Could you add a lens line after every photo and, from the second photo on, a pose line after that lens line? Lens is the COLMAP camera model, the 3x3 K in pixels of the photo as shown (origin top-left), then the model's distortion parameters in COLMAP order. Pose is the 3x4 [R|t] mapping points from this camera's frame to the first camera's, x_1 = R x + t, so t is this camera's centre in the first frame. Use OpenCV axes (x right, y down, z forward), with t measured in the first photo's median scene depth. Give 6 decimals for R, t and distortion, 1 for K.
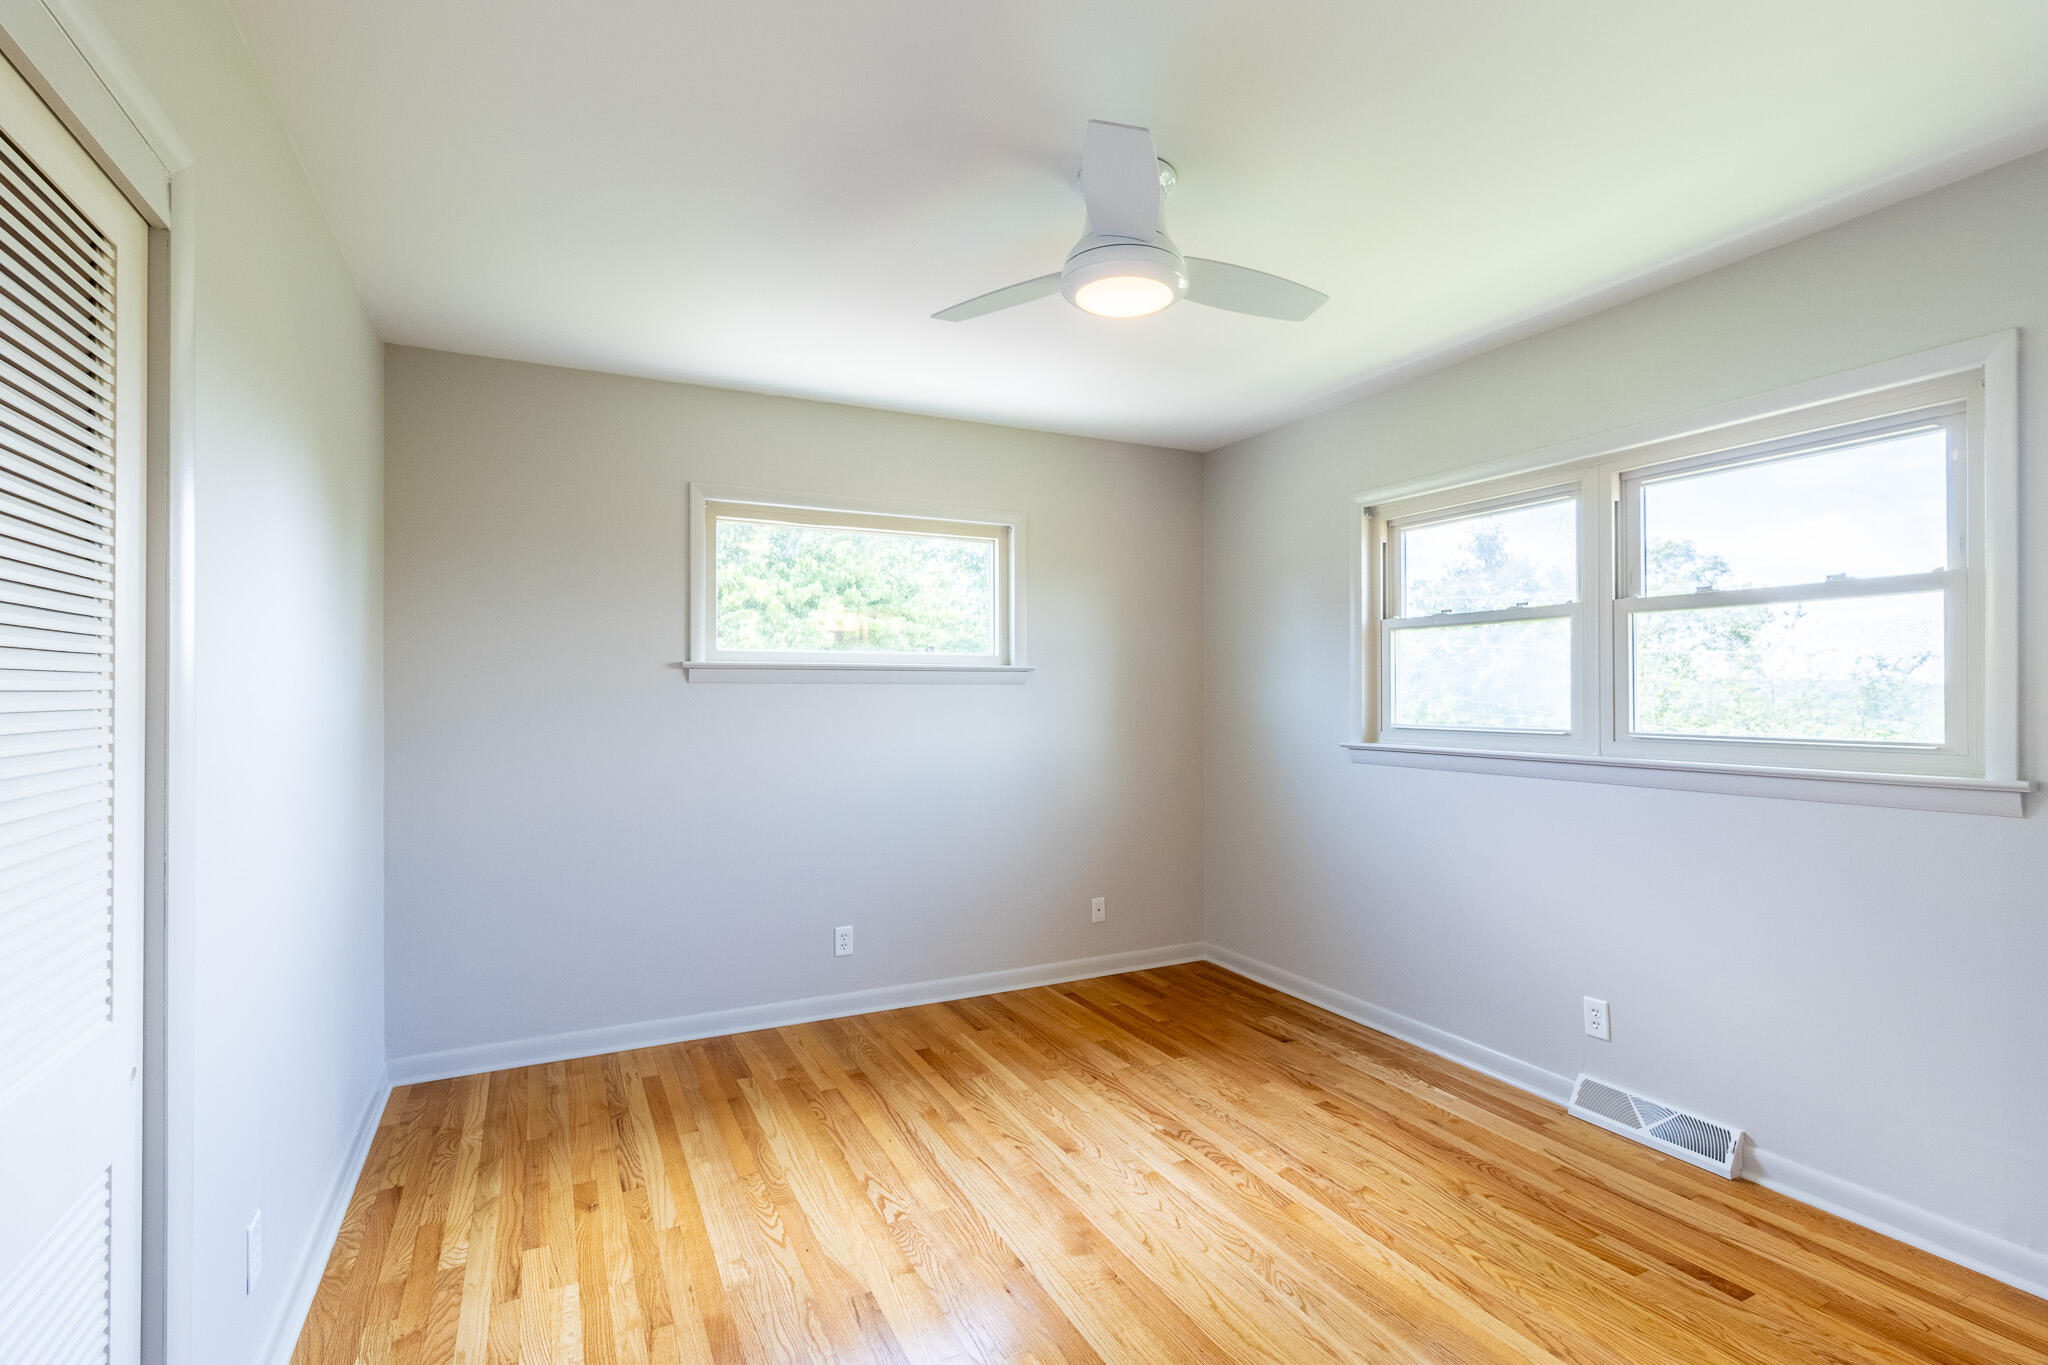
lens RADIAL K [[971.5, 0, 1024.0], [0, 971.5, 682.5], [0, 0, 1]] dist [-0.000790, -0.000117]
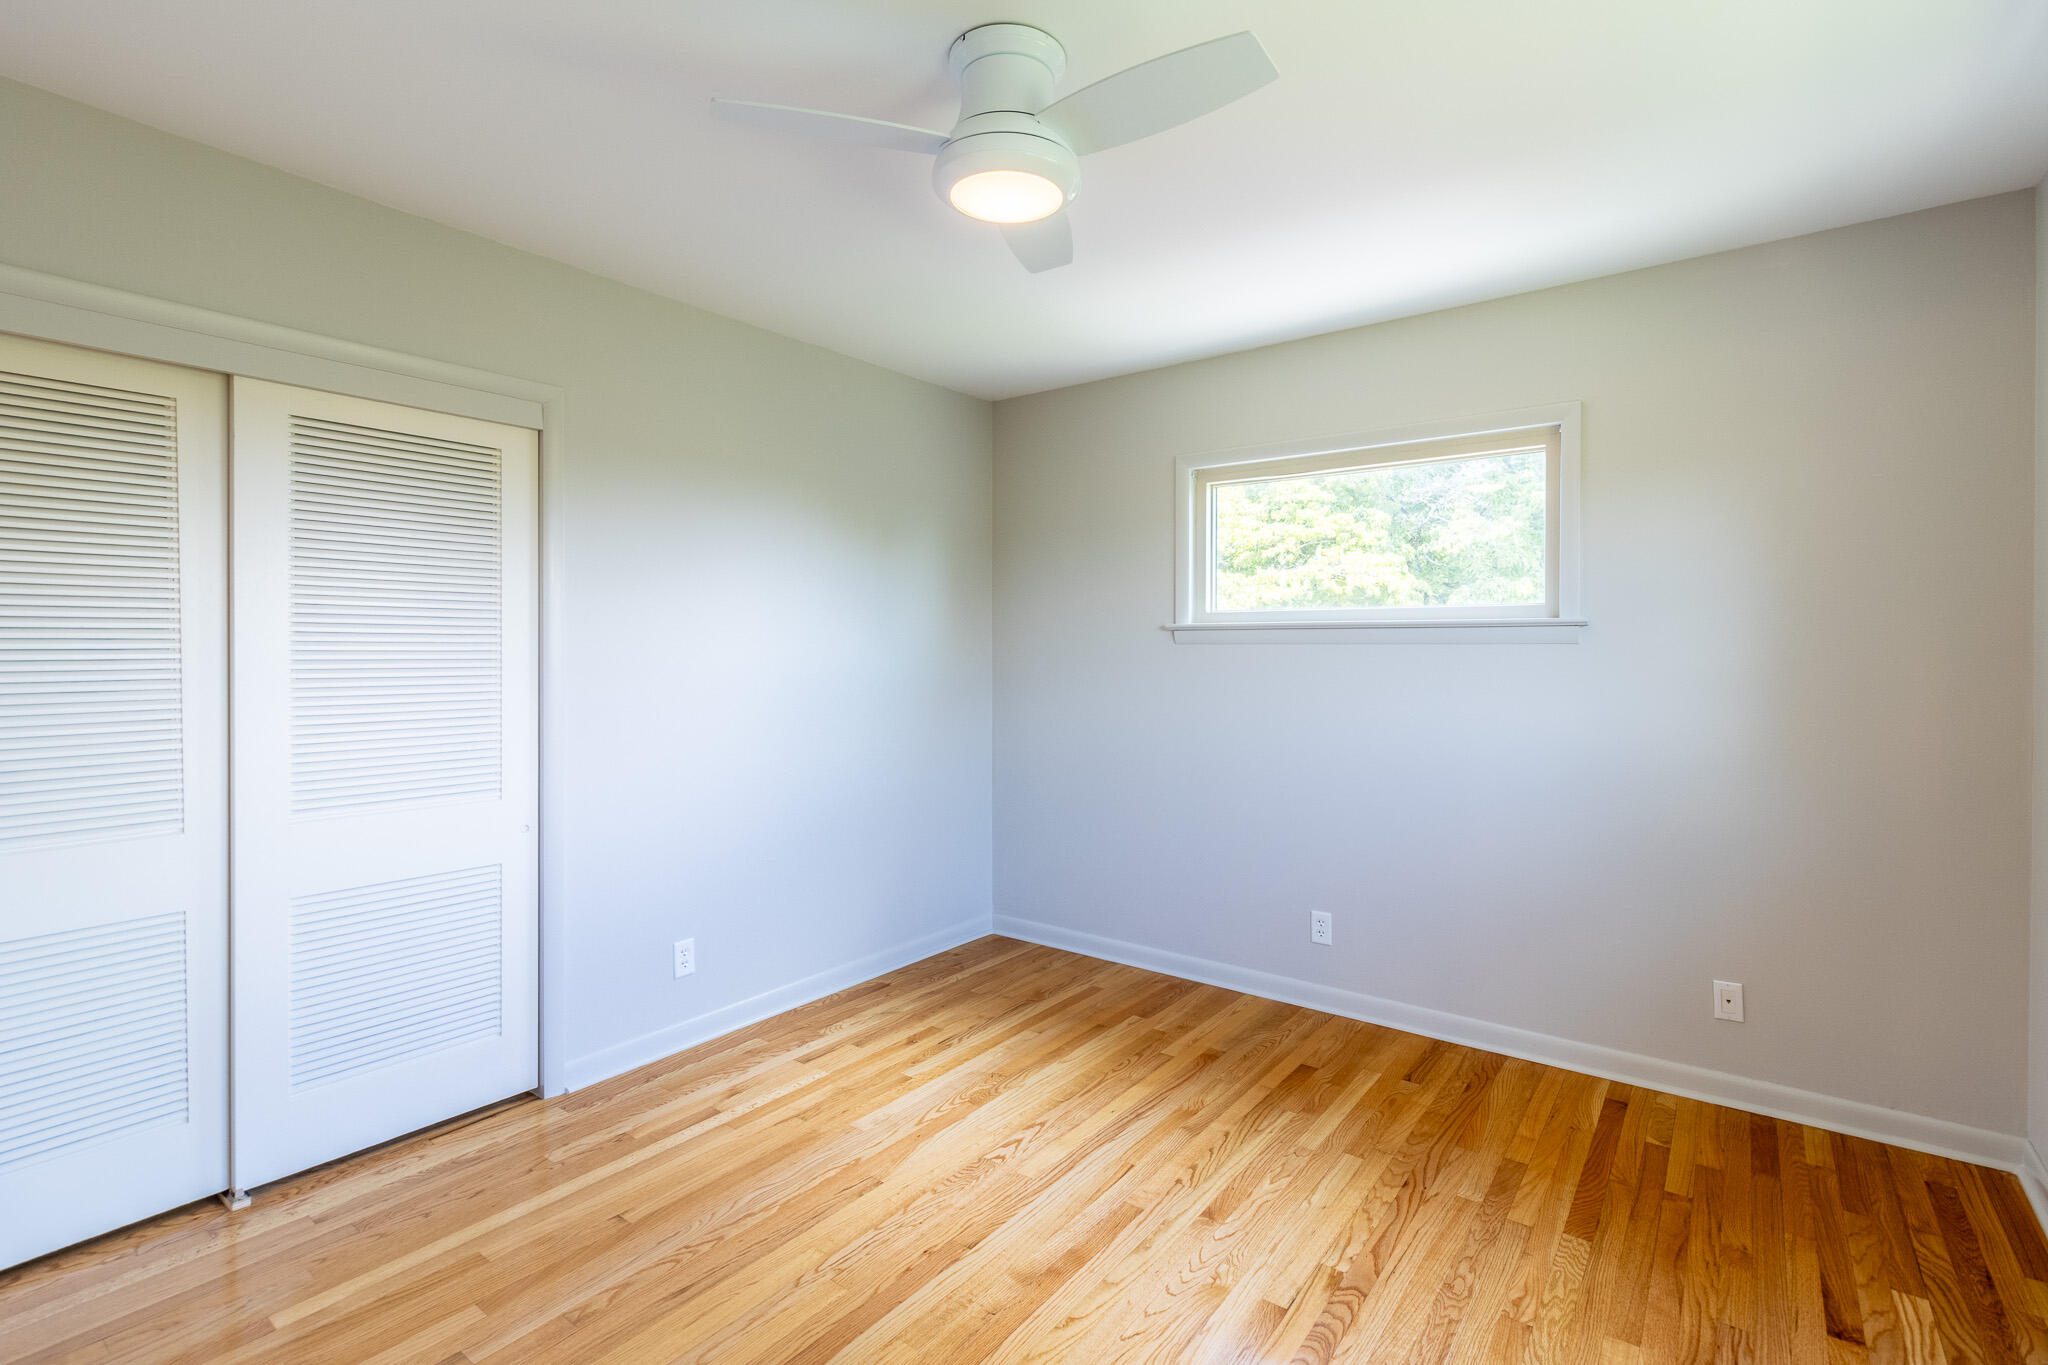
lens RADIAL K [[977.6, 0, 1060.9], [0, 977.6, 647.2], [0, 0, 1]] dist [-0.002218, -0.001087]
pose [[0.433565, 0.001702, -0.901120, 0.614616], [0.003409, 0.999988, 0.003528, 0.000387], [0.901116, -0.004602, 0.433554, 0.447714]]
